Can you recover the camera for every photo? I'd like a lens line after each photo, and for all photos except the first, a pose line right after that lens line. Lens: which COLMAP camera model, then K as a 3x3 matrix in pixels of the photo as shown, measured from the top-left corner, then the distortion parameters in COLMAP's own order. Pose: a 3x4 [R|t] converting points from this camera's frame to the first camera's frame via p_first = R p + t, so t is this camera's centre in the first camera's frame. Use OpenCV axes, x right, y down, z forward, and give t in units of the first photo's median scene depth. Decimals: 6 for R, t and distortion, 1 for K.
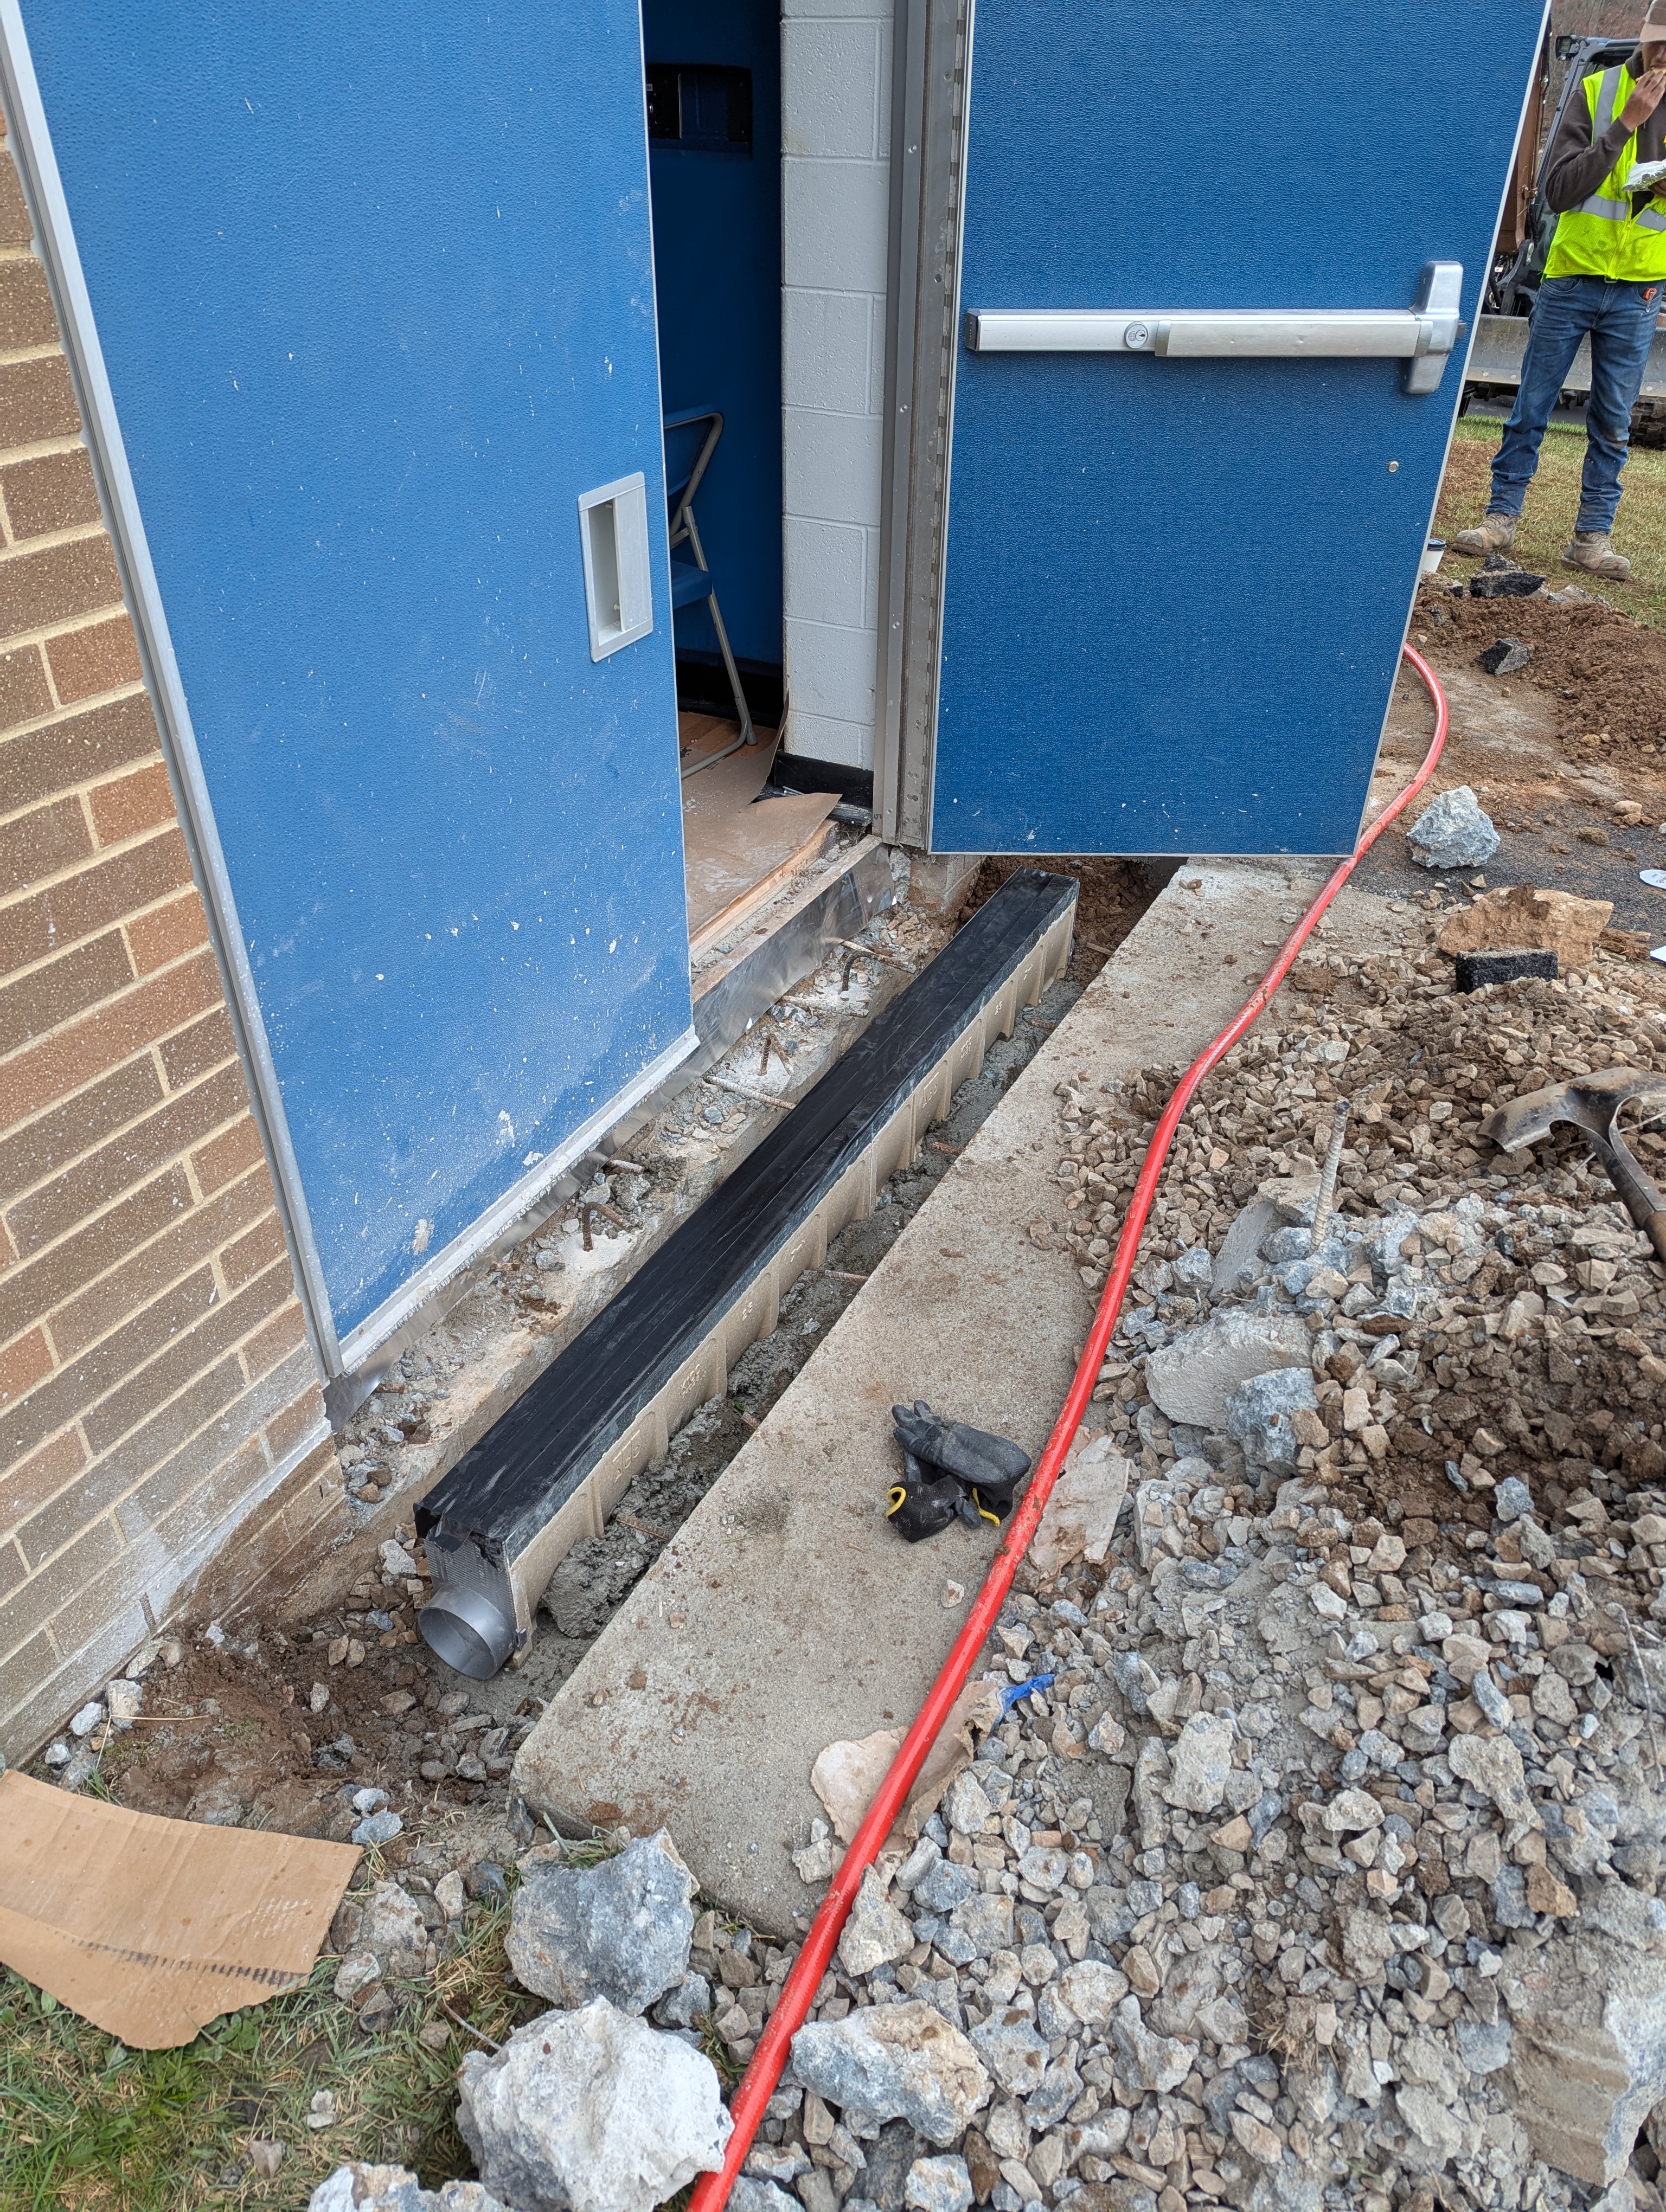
lens RADIAL K [[1545.9, 0, 831.0], [0, 1545.9, 1123.1], [0, 0, 1]] dist [0.050272, -0.044839]
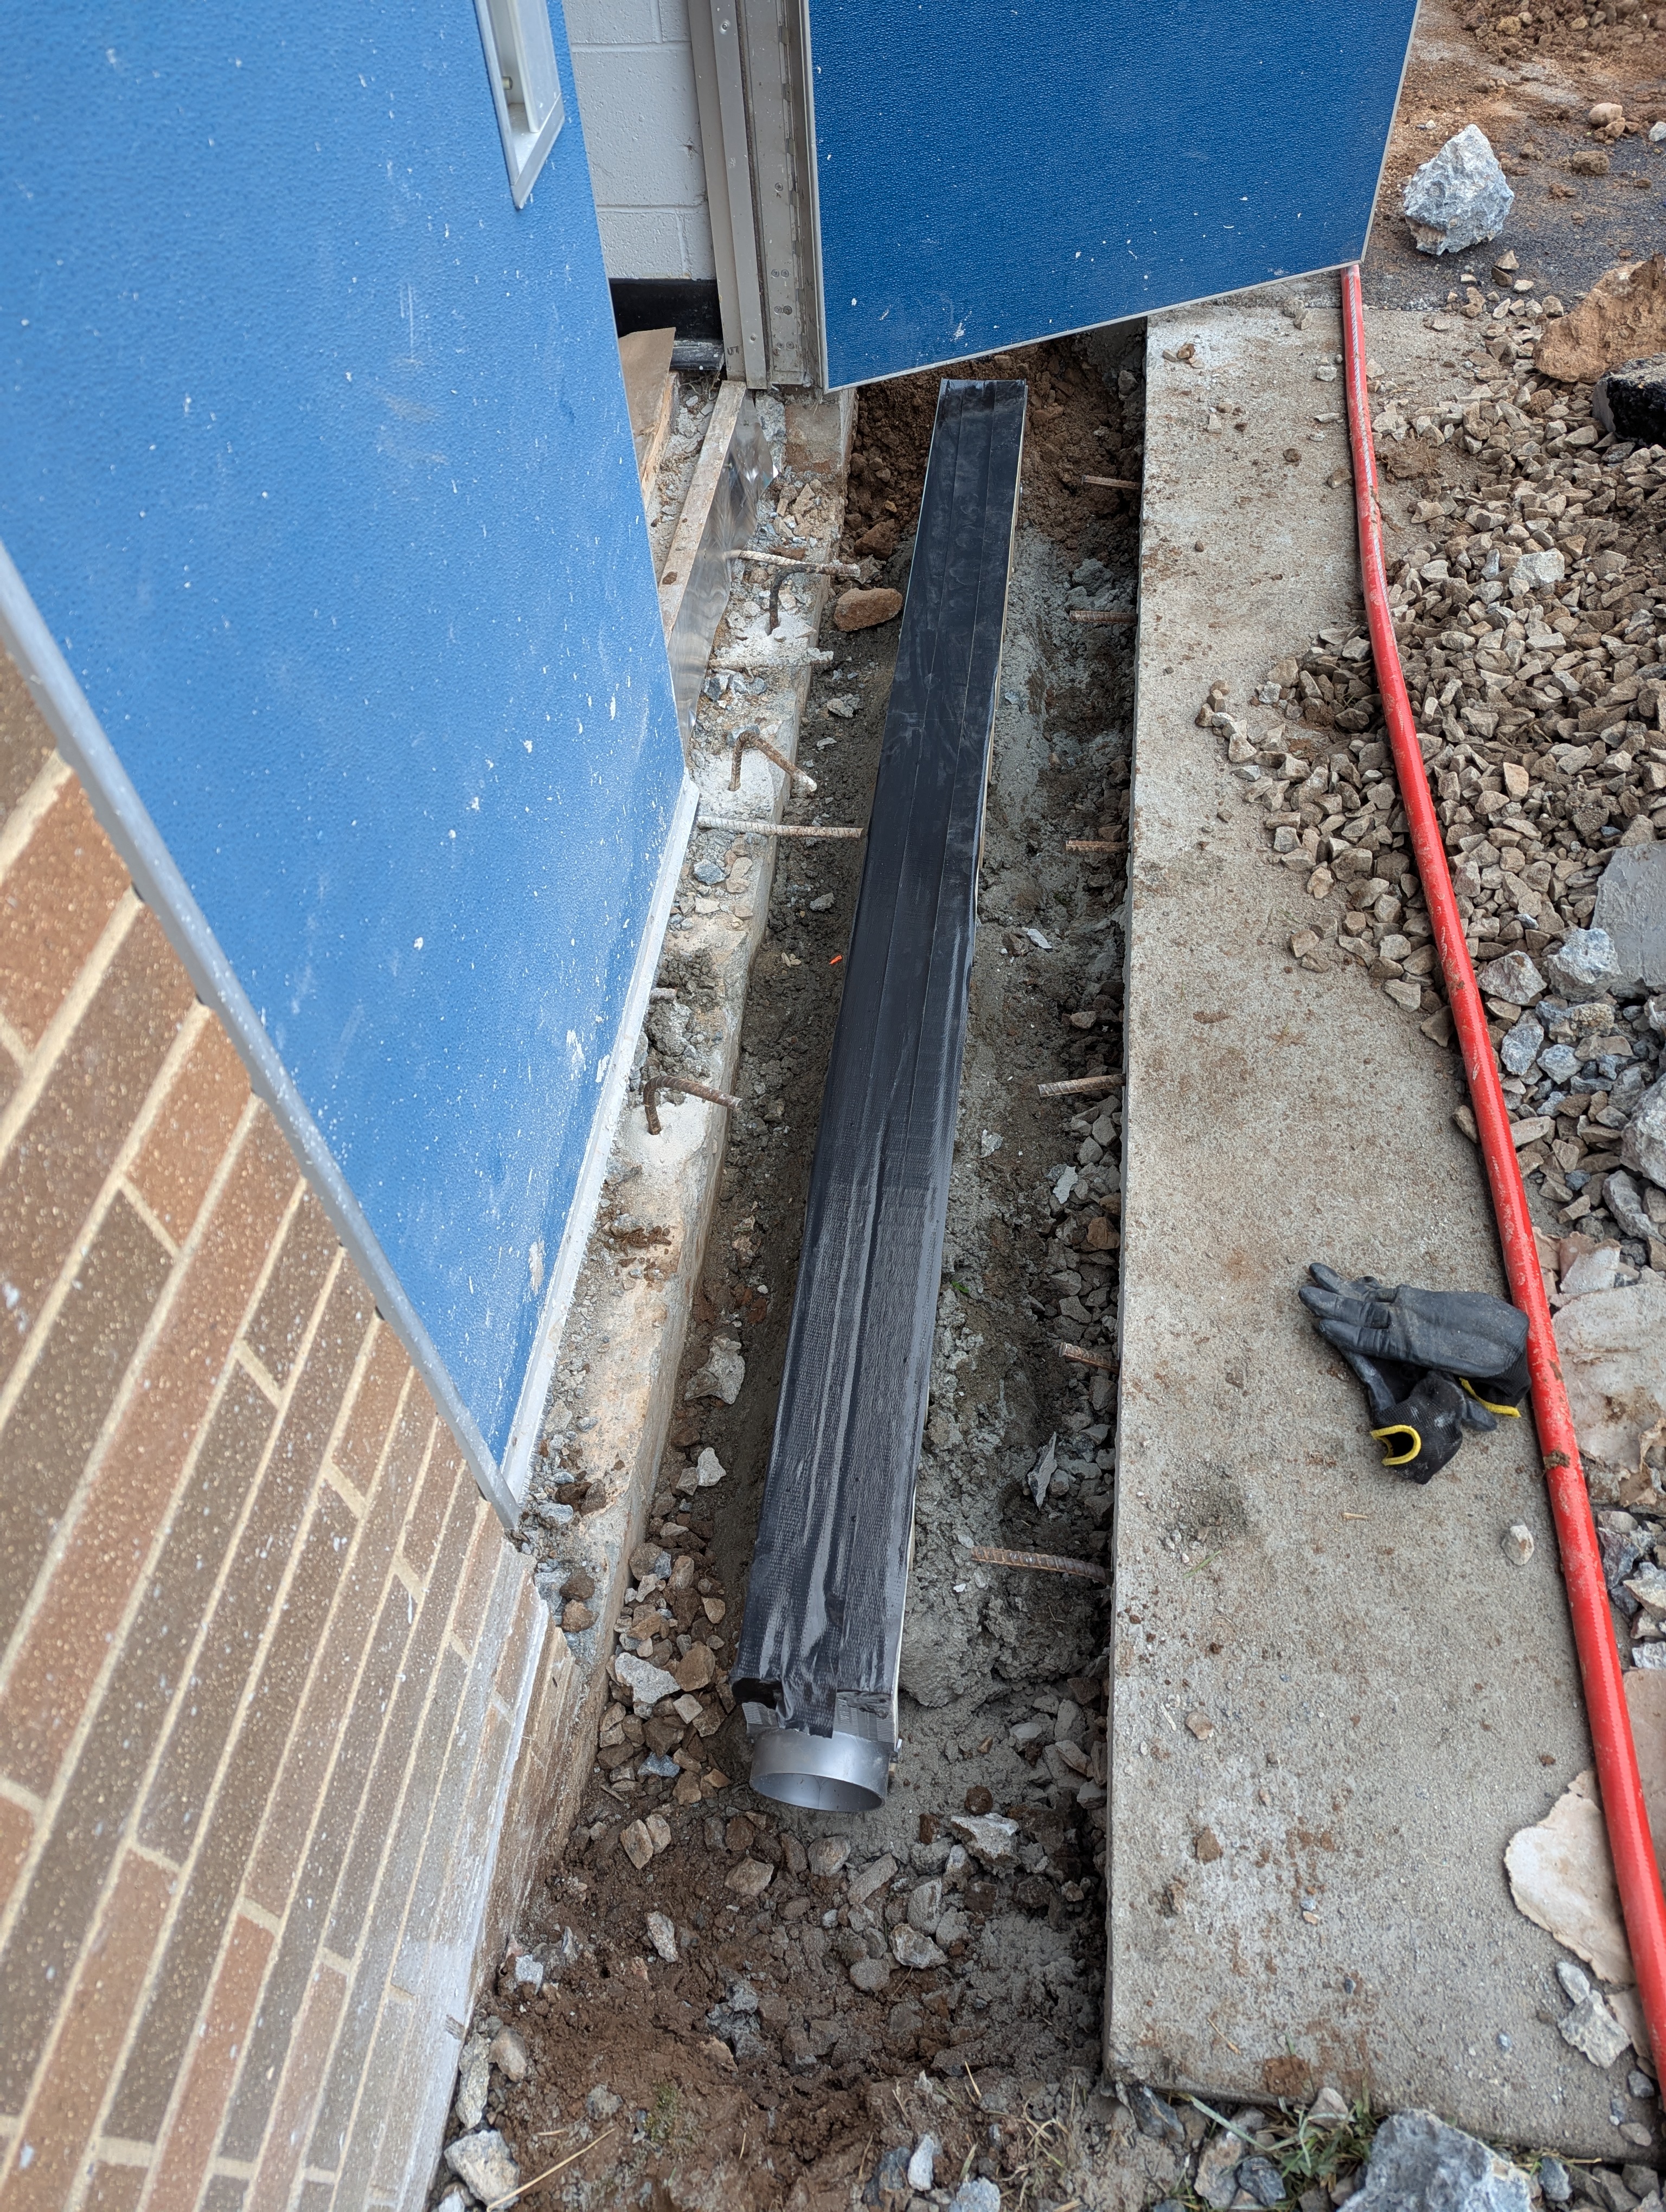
lens RADIAL K [[1545.9, 0, 831.0], [0, 1545.9, 1123.1], [0, 0, 1]] dist [0.050272, -0.044839]
pose [[0.936390, -0.311452, 0.161775, -0.172391], [0.246174, 0.911408, 0.329749, -0.118767], [-0.250144, -0.268949, 0.930105, 0.287208]]
